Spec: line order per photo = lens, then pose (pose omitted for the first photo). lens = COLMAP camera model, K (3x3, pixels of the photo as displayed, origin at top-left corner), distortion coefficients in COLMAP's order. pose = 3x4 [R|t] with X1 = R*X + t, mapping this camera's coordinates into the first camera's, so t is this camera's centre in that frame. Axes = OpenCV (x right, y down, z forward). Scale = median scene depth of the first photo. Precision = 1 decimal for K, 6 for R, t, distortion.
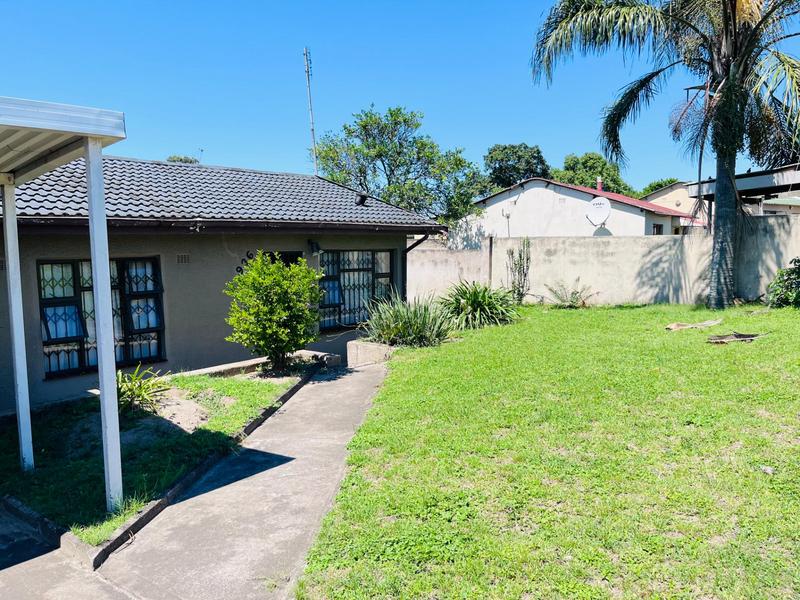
lens RADIAL K [[604.0, 0, 400.0], [0, 604.0, 304.3], [0, 0, 1]] dist [0.026614, -0.003351]
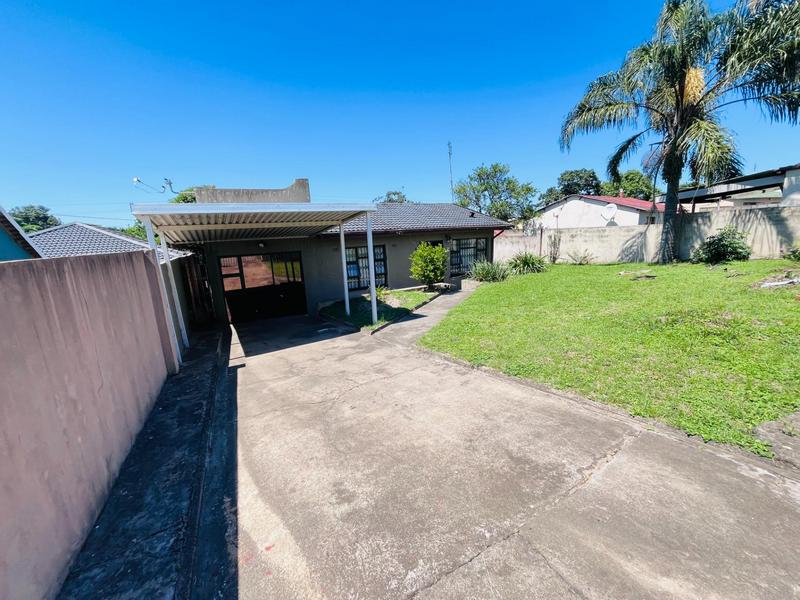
lens RADIAL K [[317.9, 0, 400.0], [0, 317.9, 300.0], [0, 0, 1]] dist [0.000188, -0.000039]
pose [[0.946989, 0.029219, -0.319934, 0.072109], [0.005181, 0.994337, 0.106149, 0.007936], [0.321224, -0.102180, 0.941475, -0.196147]]
